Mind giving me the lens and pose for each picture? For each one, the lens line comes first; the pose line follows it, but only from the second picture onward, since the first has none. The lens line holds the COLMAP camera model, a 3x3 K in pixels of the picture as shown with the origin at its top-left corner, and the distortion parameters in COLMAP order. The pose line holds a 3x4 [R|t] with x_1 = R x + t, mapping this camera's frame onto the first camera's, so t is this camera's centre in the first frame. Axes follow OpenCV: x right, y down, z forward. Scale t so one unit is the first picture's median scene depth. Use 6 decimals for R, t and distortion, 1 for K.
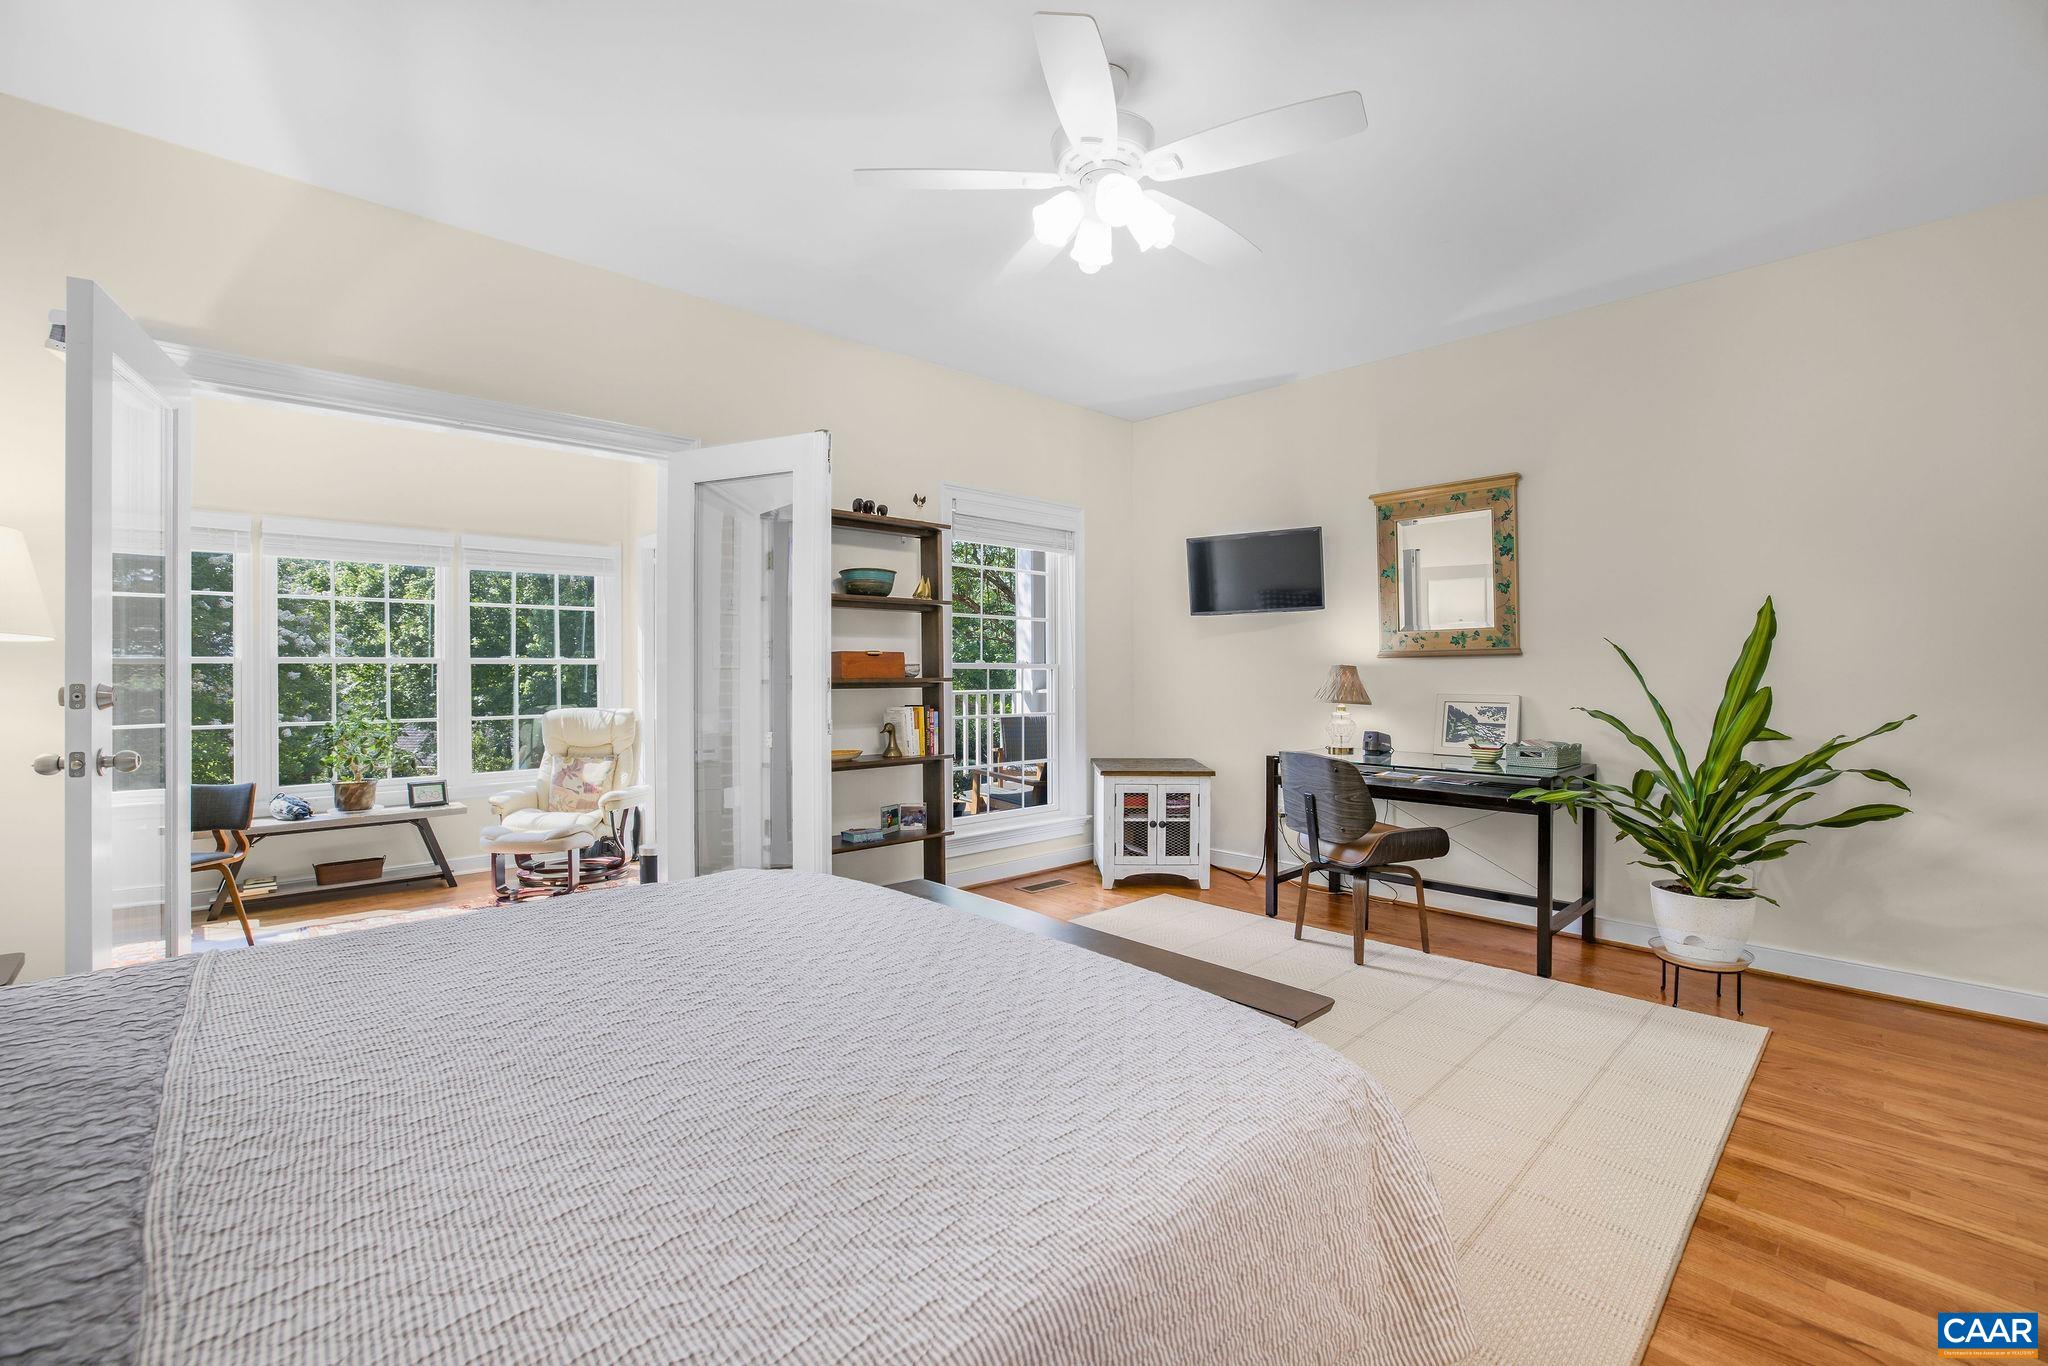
lens RADIAL K [[880.7, 0, 1018.1], [0, 880.7, 668.6], [0, 0, 1]] dist [-0.045810, 0.017757]
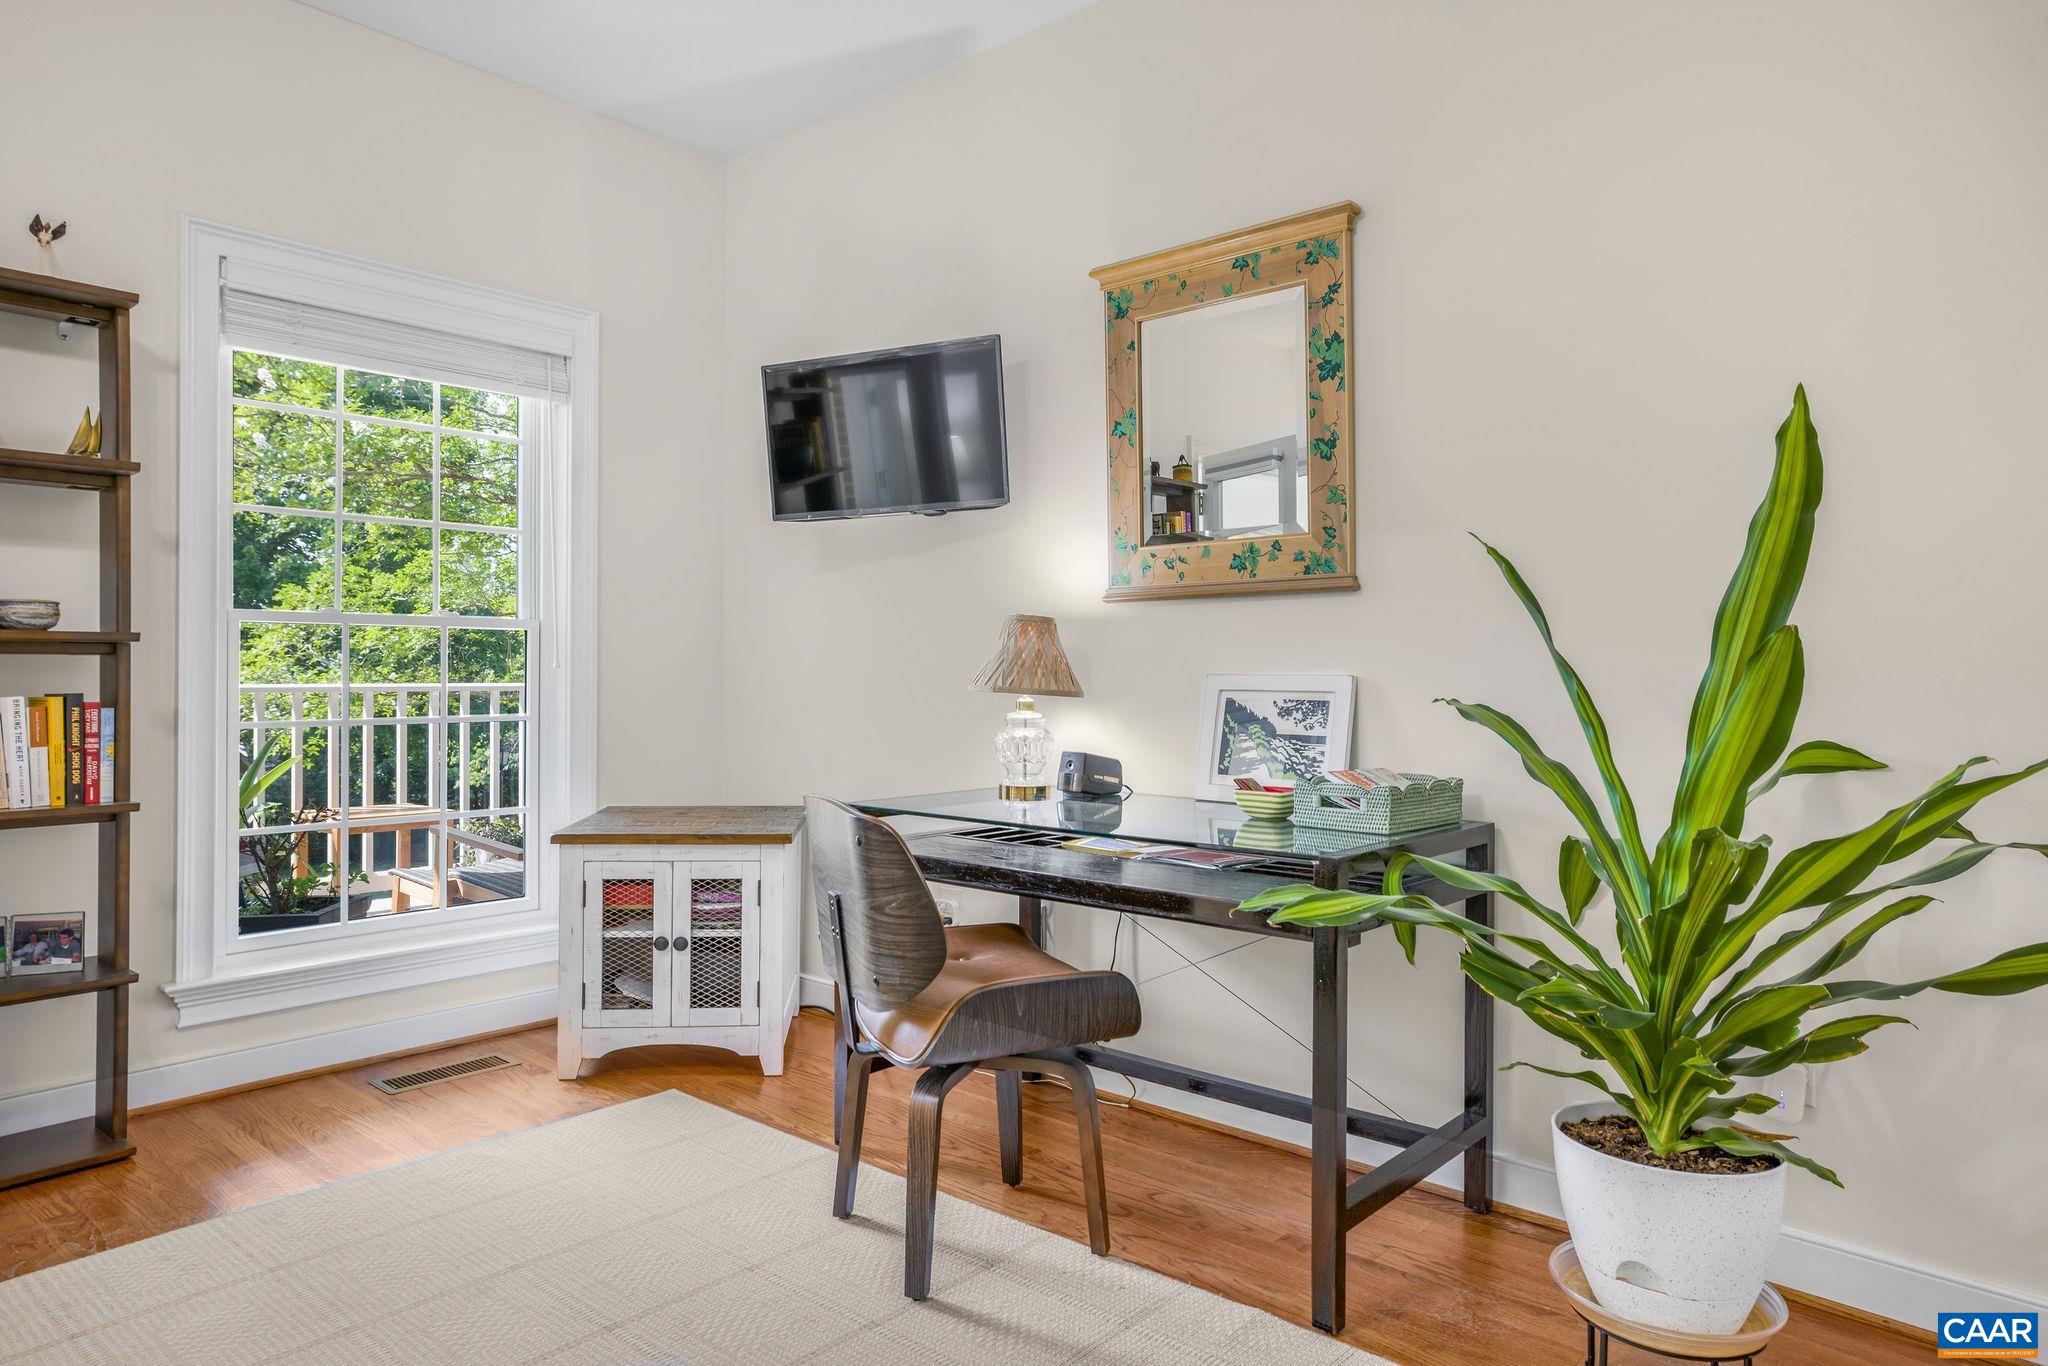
lens RADIAL K [[1271.3, 0, 1023.6], [0, 1271.3, 671.5], [0, 0, 1]] dist [-0.008055, 0.024239]
pose [[0.995487, 0.004581, 0.094787, 0.322155], [-0.004910, 0.999983, 0.003244, 0.026455], [-0.094771, -0.003695, 0.995492, 0.318350]]
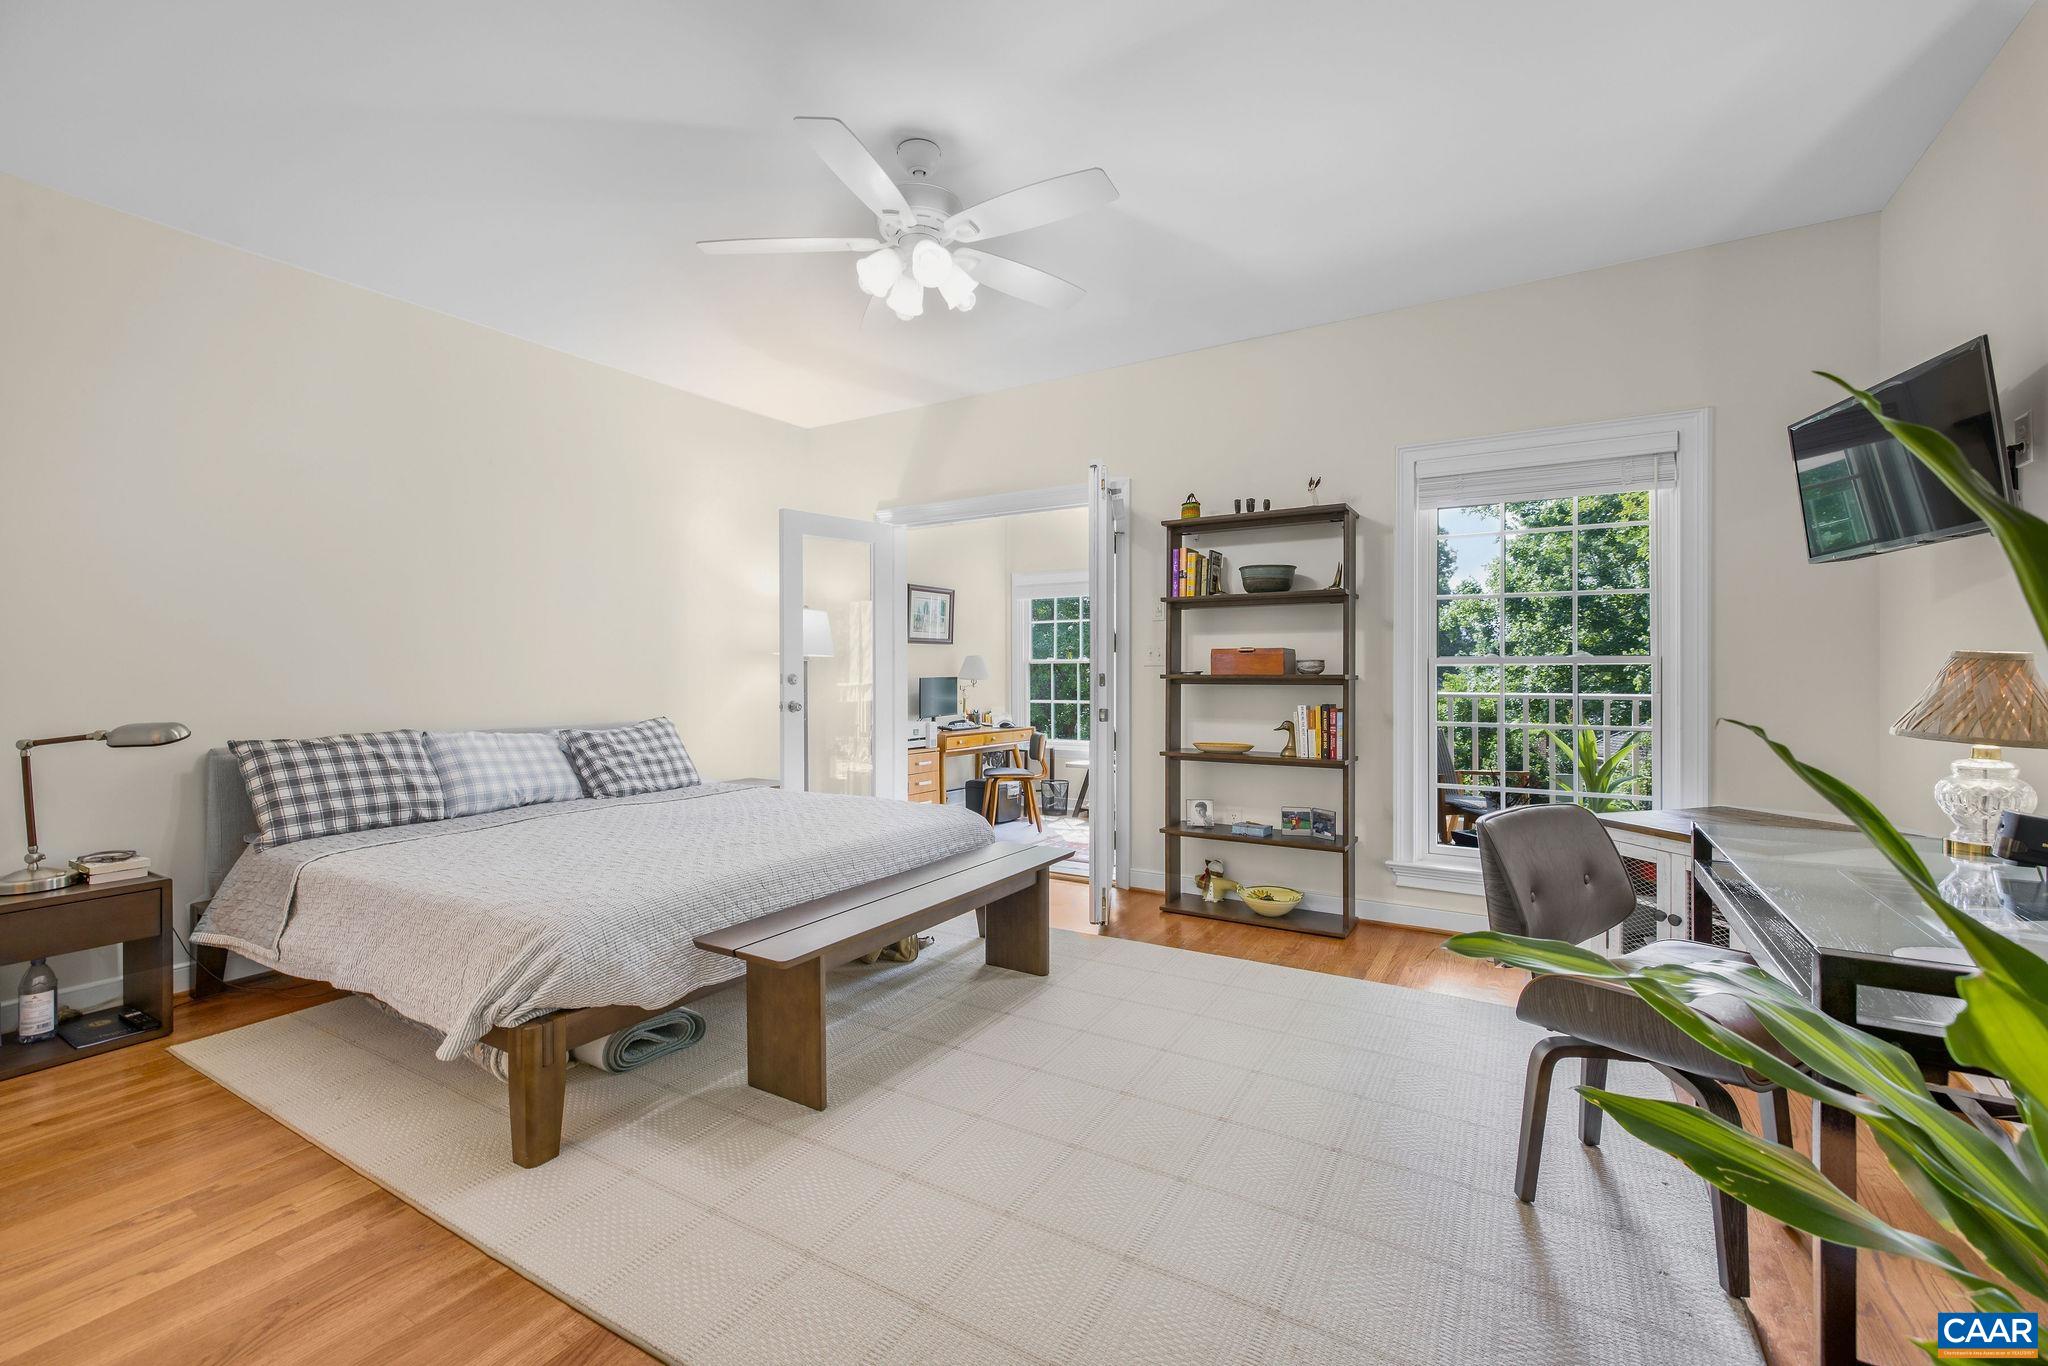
lens RADIAL K [[909.6, 0, 1033.5], [0, 909.6, 661.7], [0, 0, 1]] dist [-0.000470, -0.000056]
pose [[0.251359, -0.004412, -0.967884, 0.756034], [0.007967, 0.999965, -0.002489, -0.003210], [0.967861, -0.007085, 0.251386, 0.479204]]
